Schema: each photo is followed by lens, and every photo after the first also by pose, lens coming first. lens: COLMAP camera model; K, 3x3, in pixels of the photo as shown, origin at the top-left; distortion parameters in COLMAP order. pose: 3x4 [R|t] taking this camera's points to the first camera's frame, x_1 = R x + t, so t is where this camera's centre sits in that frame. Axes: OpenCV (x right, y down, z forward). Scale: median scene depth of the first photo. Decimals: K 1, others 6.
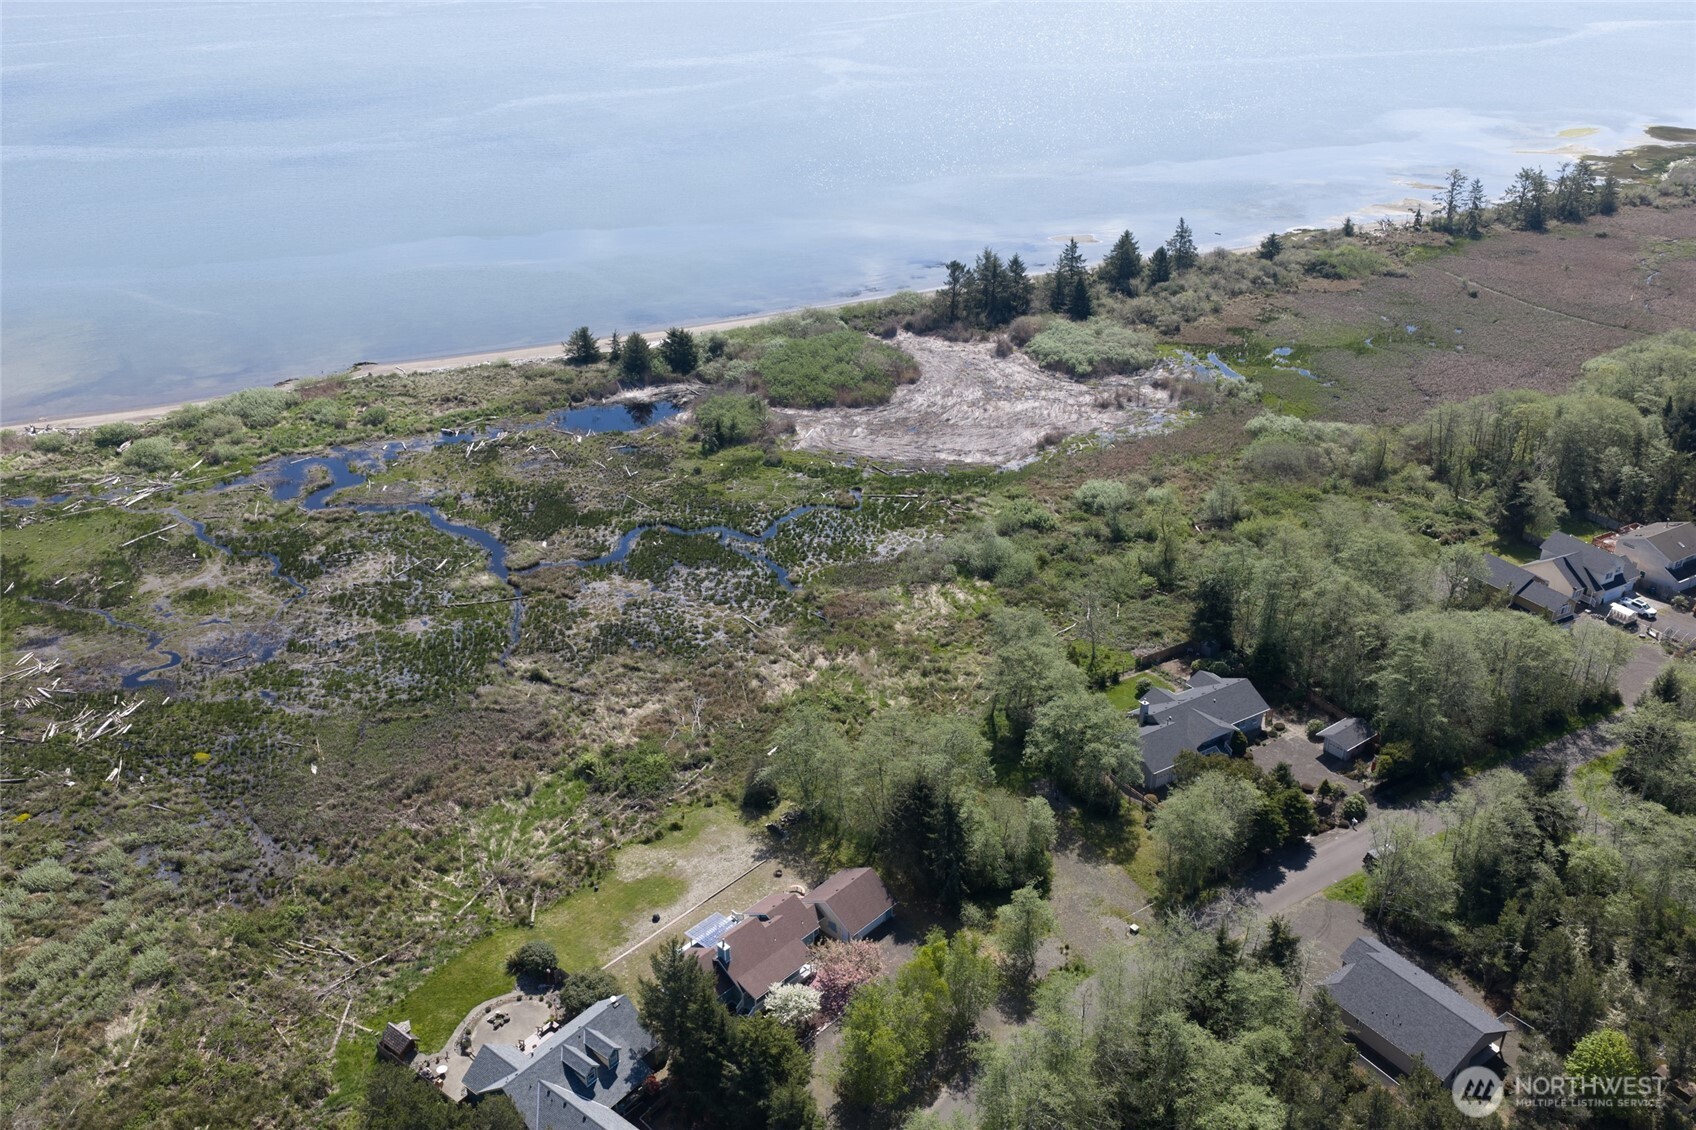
lens RADIAL K [[1403.2, 0, 854.7], [0, 1403.2, 565.0], [0, 0, 1]] dist [0.023326, -0.038558]
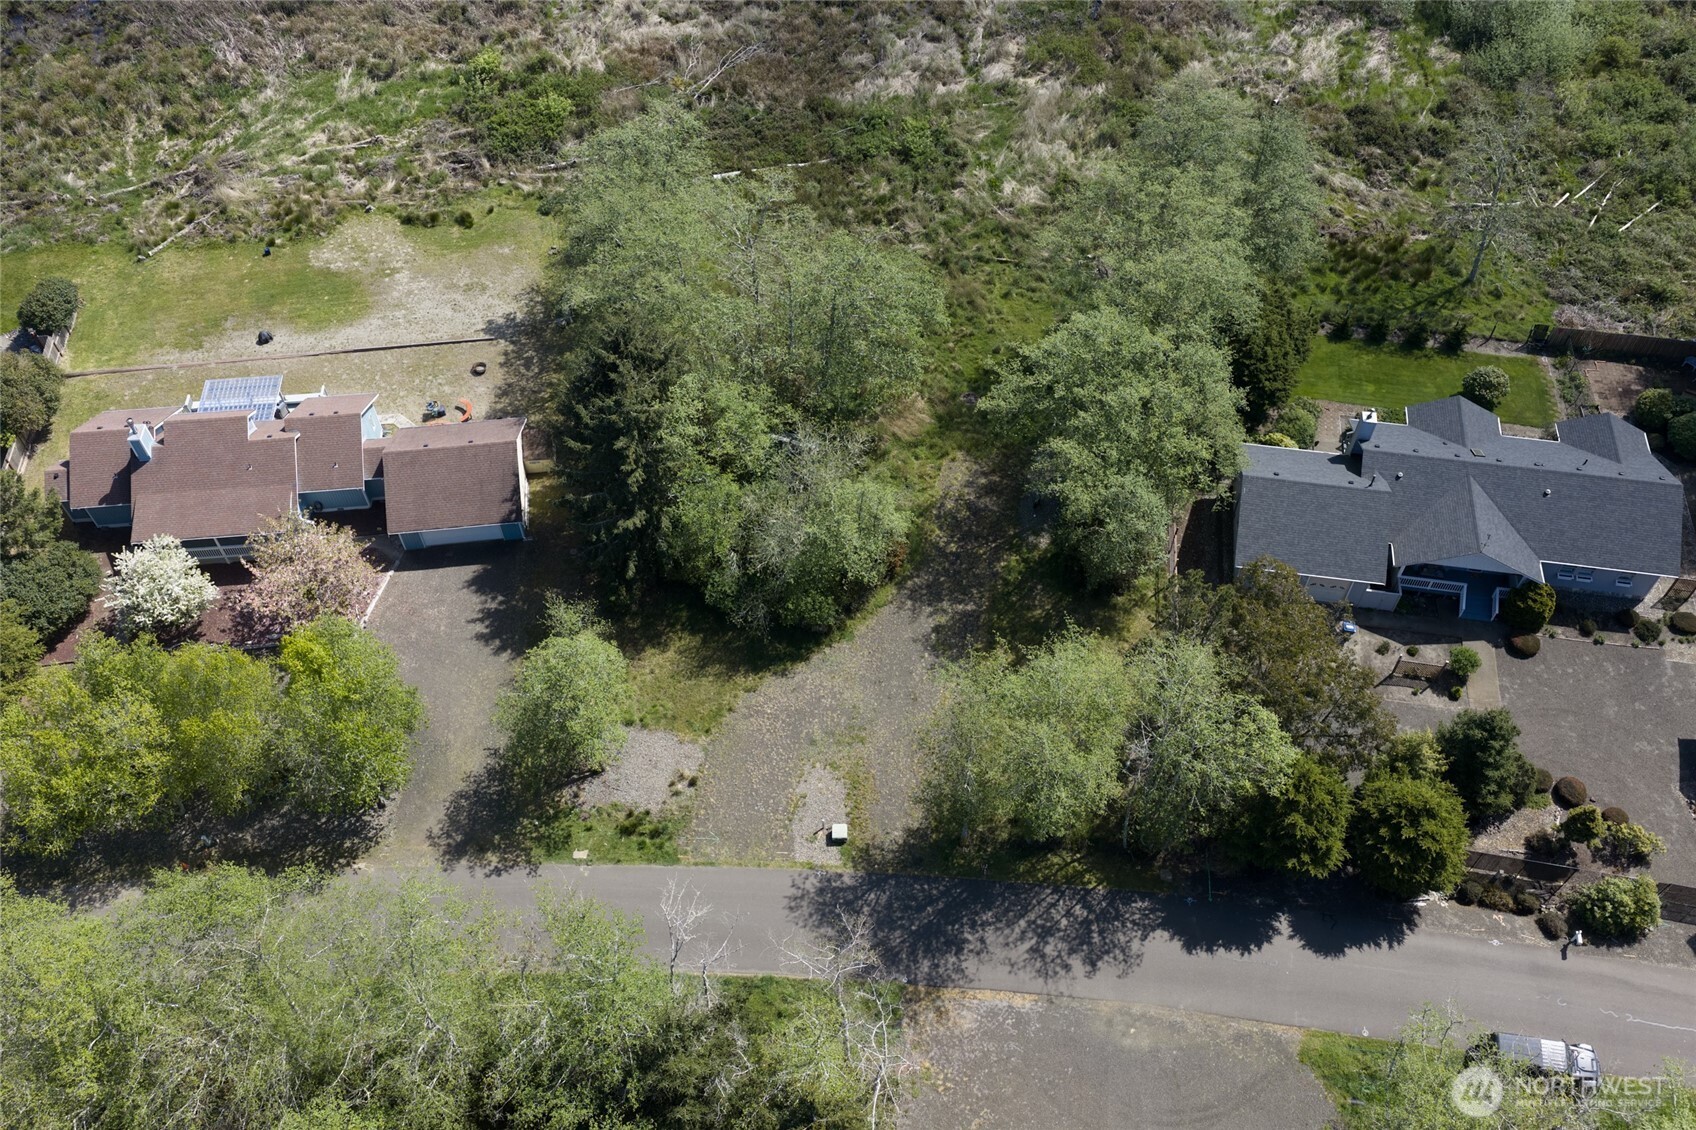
lens RADIAL K [[1403.2, 0, 853.7], [0, 1403.2, 568.3], [0, 0, 1]] dist [0.023326, -0.038558]
pose [[0.753802, 0.518335, -0.403870, 0.210112], [-0.291939, 0.814811, 0.500854, -0.024834], [0.588688, -0.259639, 0.765529, 0.416162]]
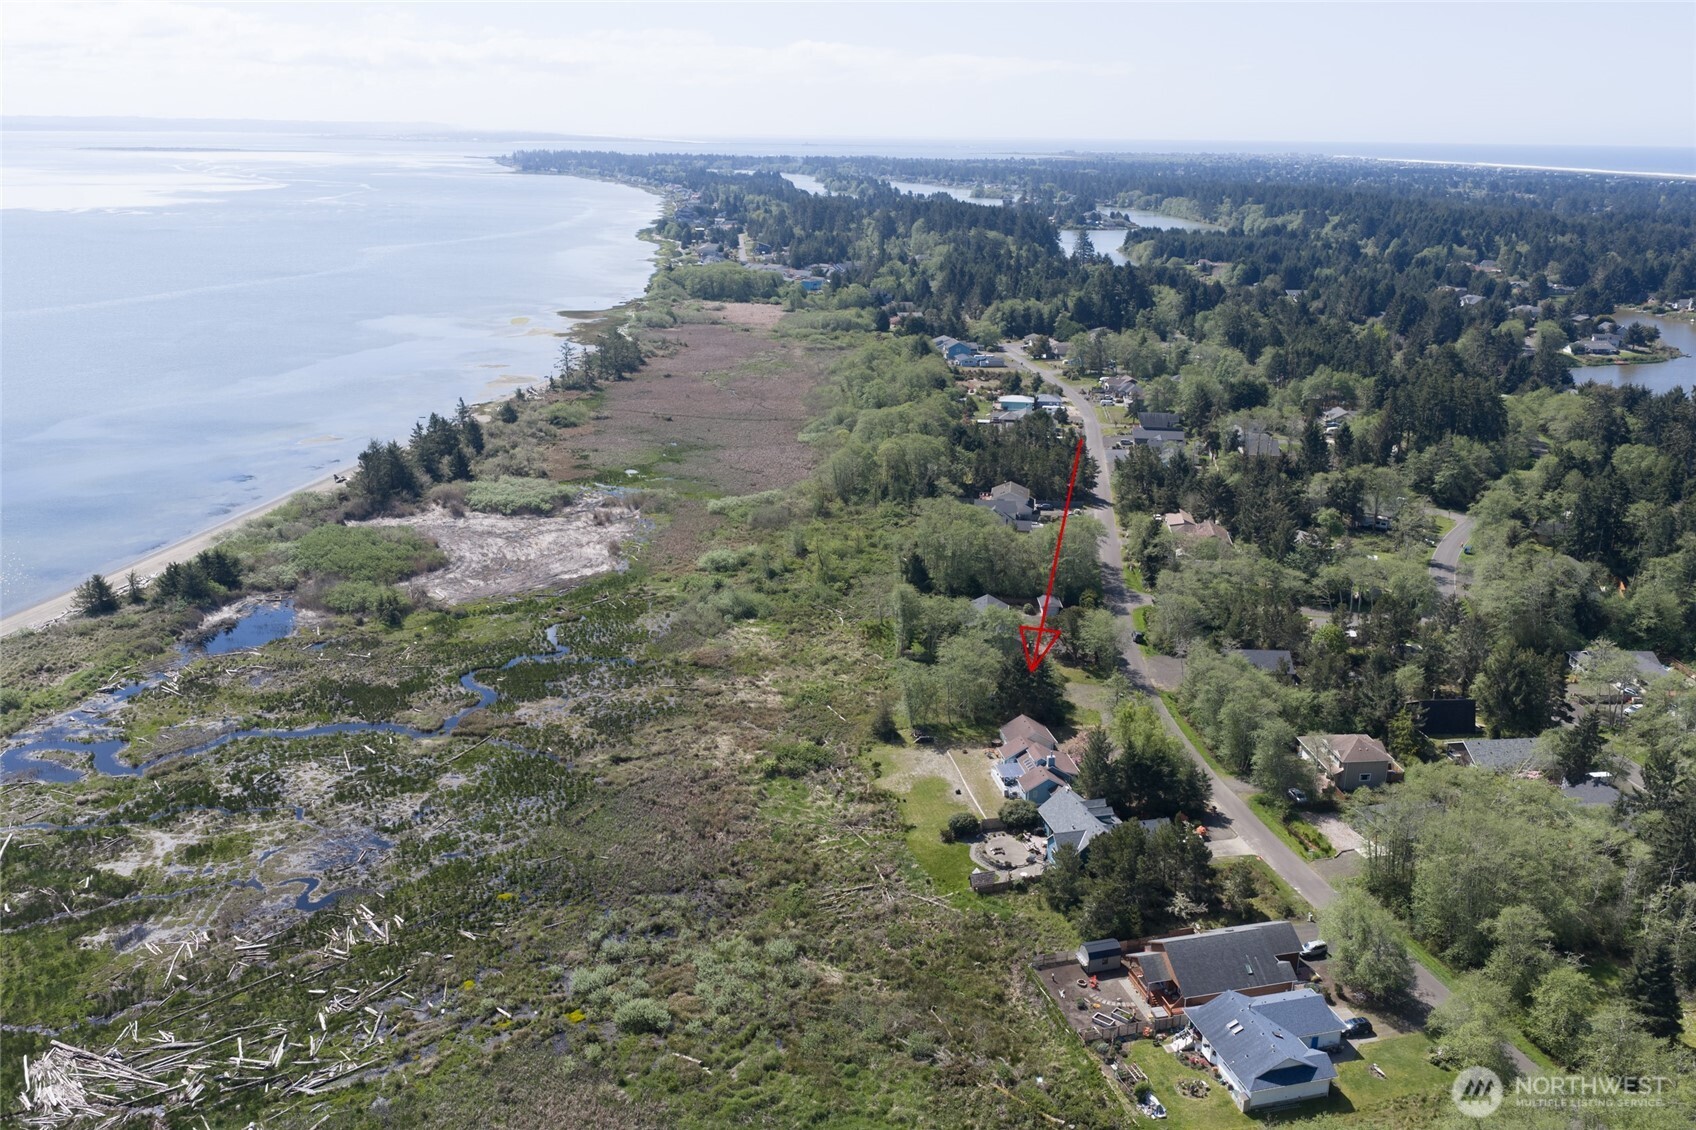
lens RADIAL K [[1403.2, 0, 854.8], [0, 1403.2, 576.1], [0, 0, 1]] dist [0.023326, -0.038558]
pose [[0.605376, -0.233468, 0.760929, -0.789418], [0.344678, 0.938620, 0.013769, -0.010440], [-0.717438, 0.253940, 0.648689, 0.046069]]
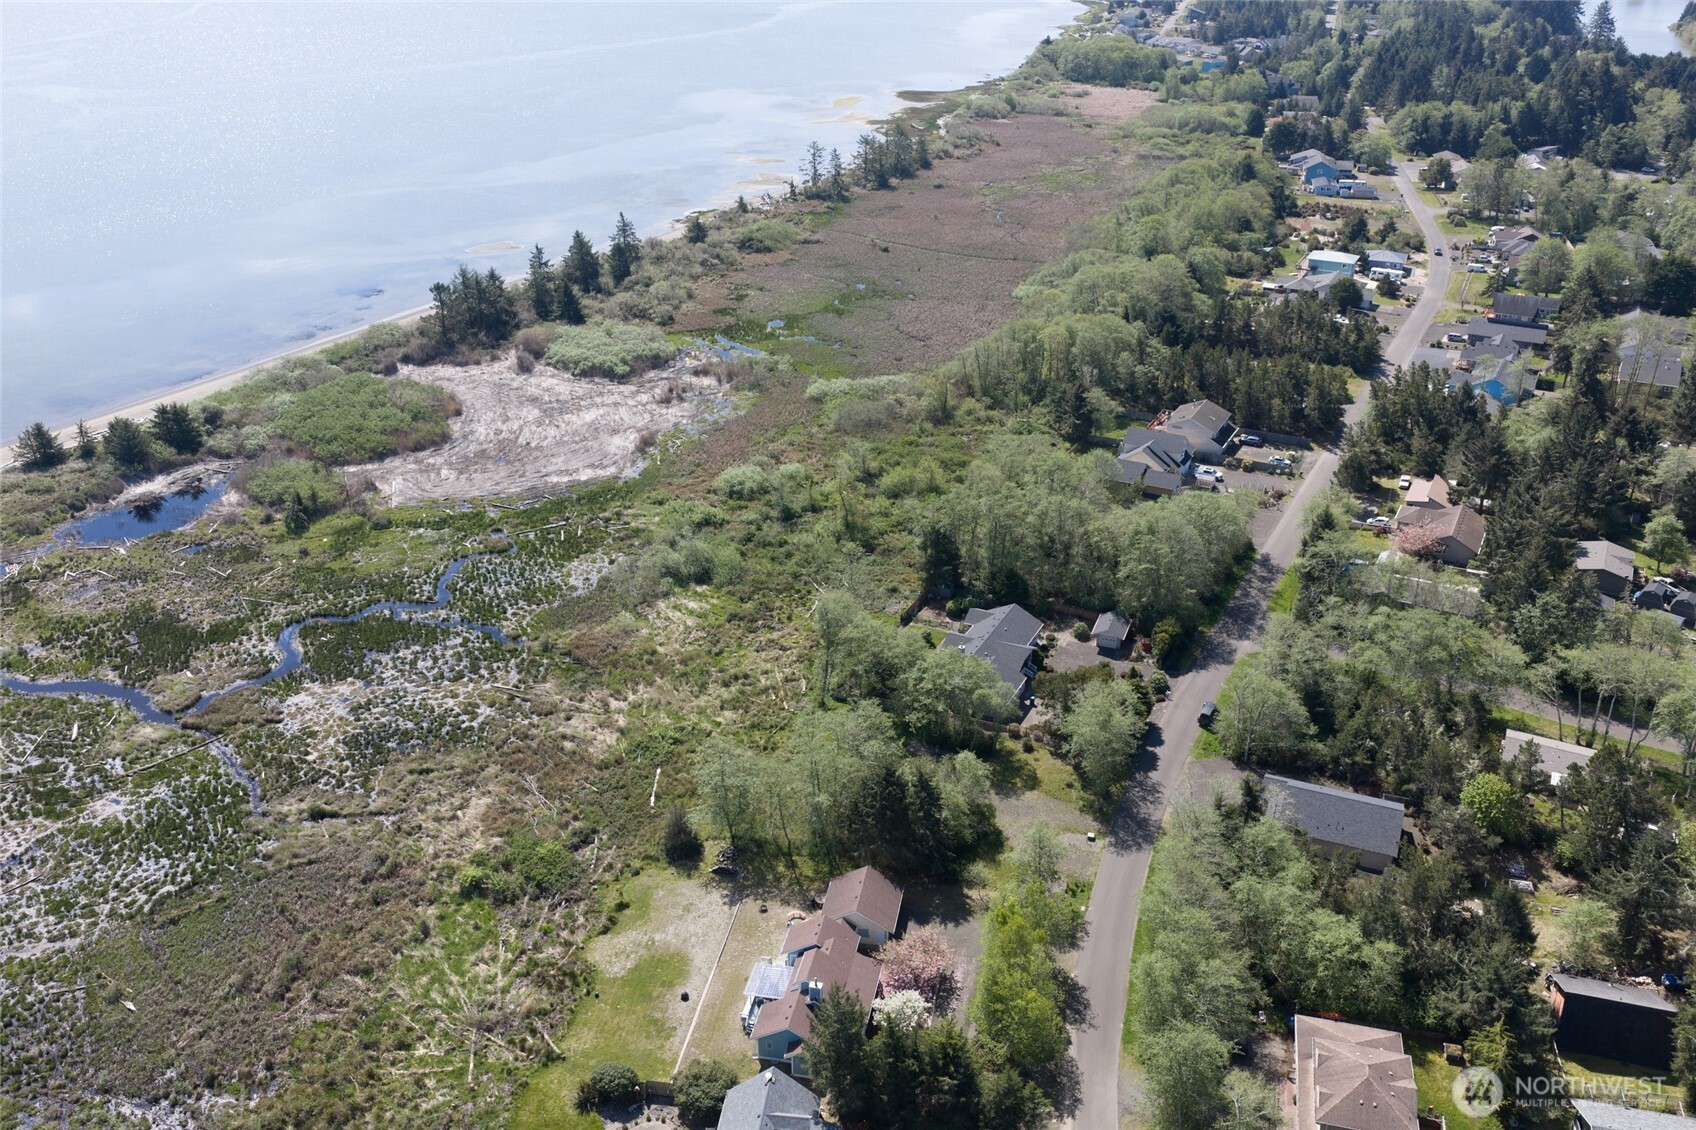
lens RADIAL K [[1403.2, 0, 854.2], [0, 1403.2, 567.2], [0, 0, 1]] dist [0.023326, -0.038558]
pose [[0.846925, -0.236688, 0.476126, -0.263558], [0.235839, 0.969775, 0.062581, -0.034871], [-0.476548, 0.059287, 0.877147, 0.071637]]
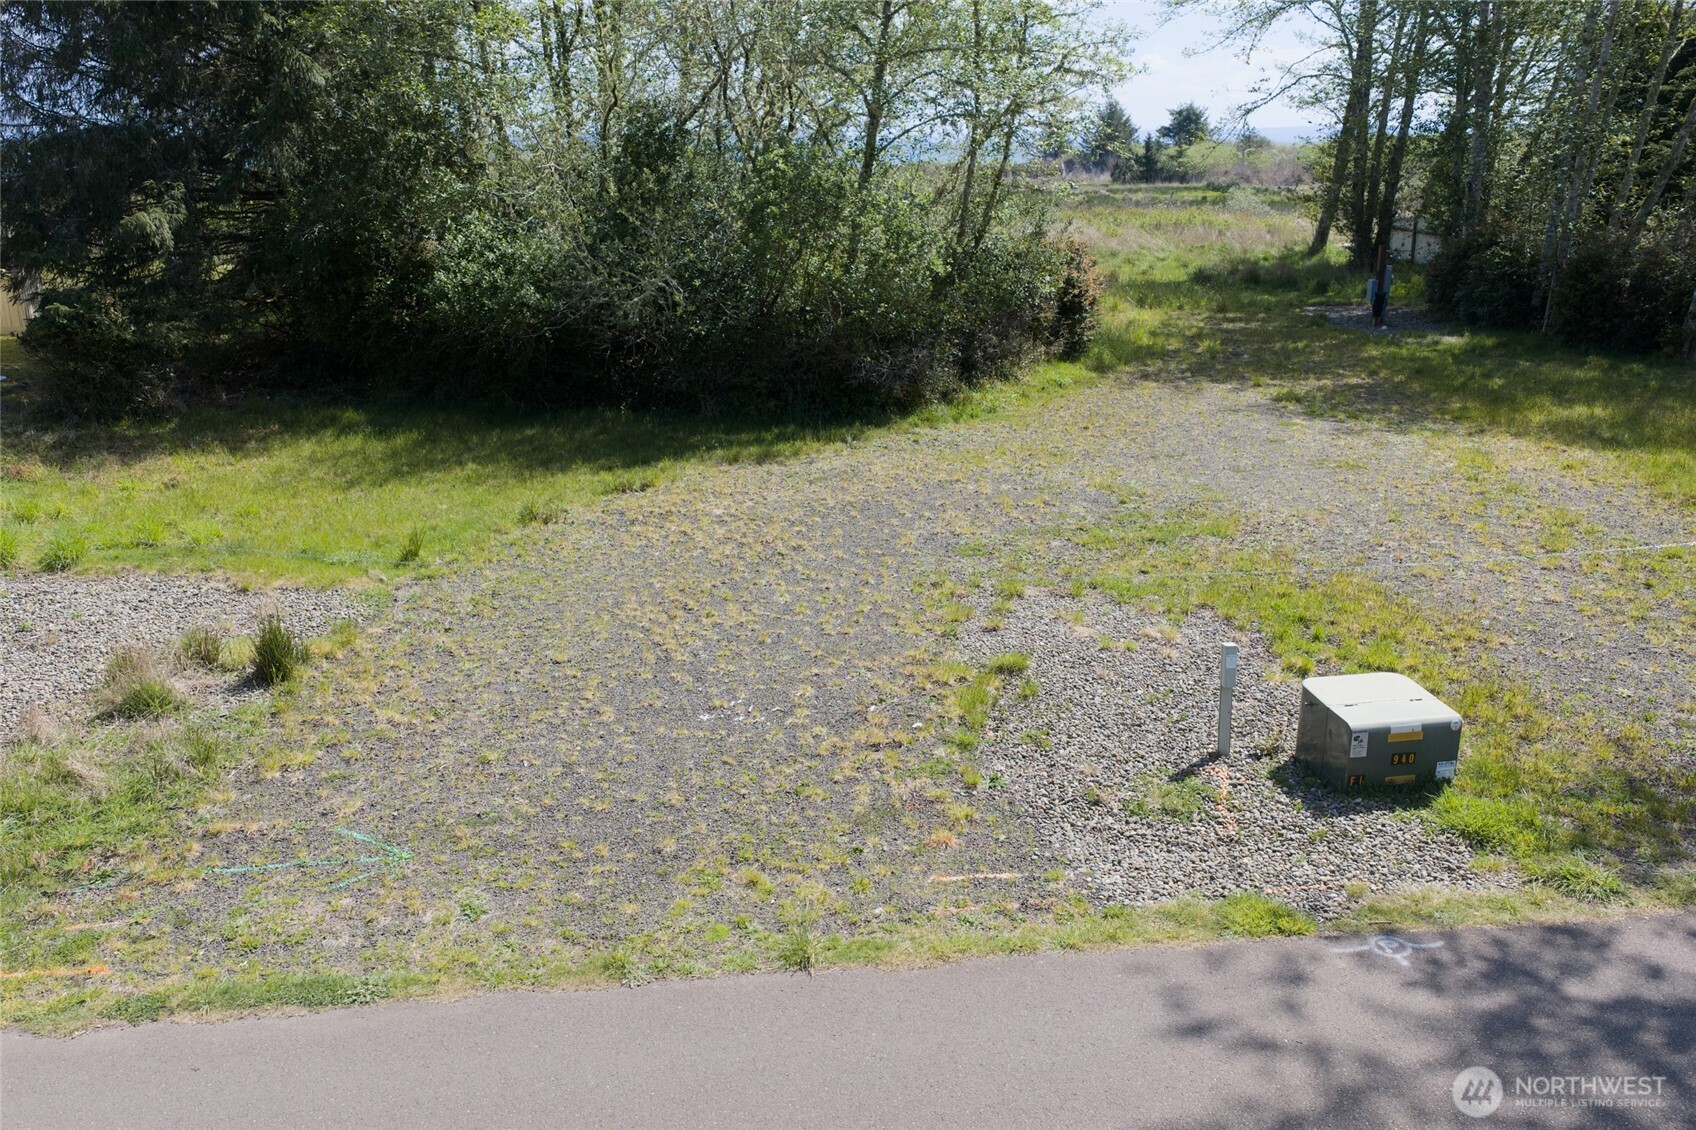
lens RADIAL K [[1403.2, 0, 855.6], [0, 1403.2, 563.6], [0, 0, 1]] dist [0.023326, -0.038558]
pose [[0.844826, 0.152875, -0.512736, 0.129087], [-0.236474, 0.966319, -0.101522, 0.161842], [0.479947, 0.207017, 0.852523, 0.576522]]
